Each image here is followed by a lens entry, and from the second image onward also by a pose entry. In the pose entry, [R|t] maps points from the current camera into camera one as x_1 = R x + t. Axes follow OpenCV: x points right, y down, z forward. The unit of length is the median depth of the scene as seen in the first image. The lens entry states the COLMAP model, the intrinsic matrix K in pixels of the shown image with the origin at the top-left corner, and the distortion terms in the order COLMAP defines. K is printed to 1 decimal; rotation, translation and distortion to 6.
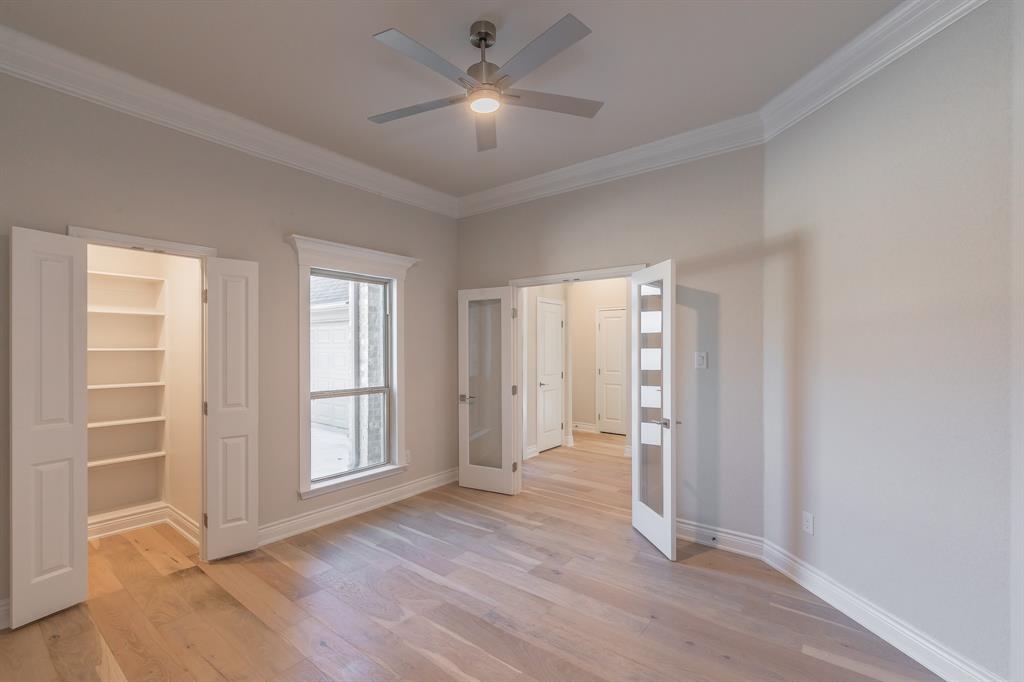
lens RADIAL K [[450.4, 0, 508.6], [0, 450.4, 346.8], [0, 0, 1]] dist [0.001756, 0.000310]
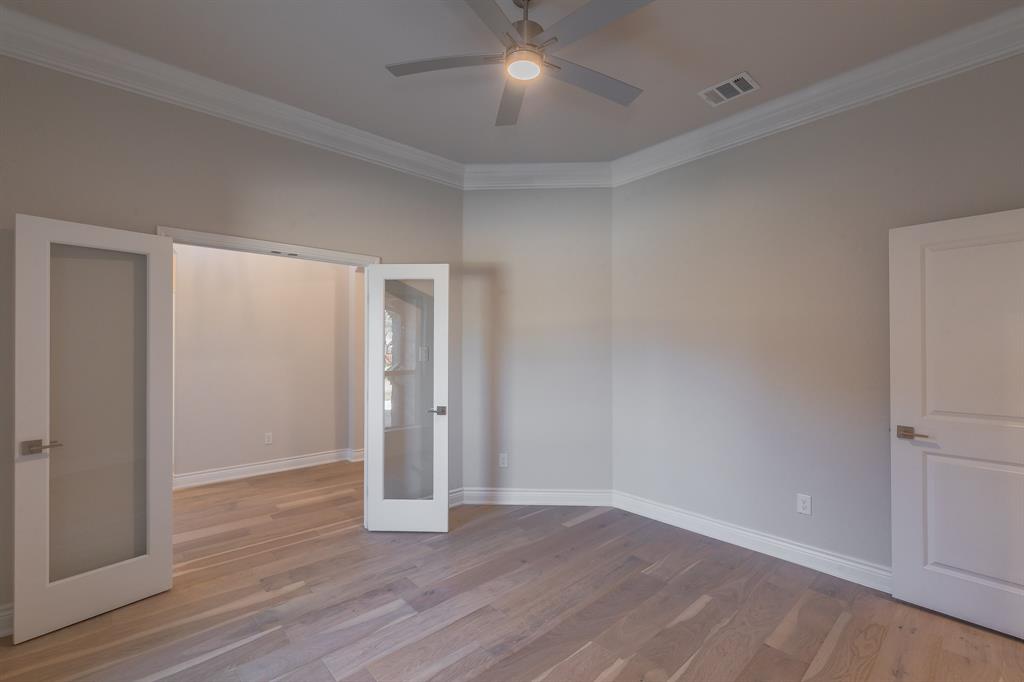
lens RADIAL K [[425.3, 0, 512.0], [0, 425.3, 341.0], [0, 0, 1]] dist [0.000187, -0.000254]
pose [[0.191773, 0.012619, 0.981358, -0.667616], [-0.002258, 0.999920, -0.012416, 0.011266], [-0.981437, 0.000165, 0.191786, 0.651657]]
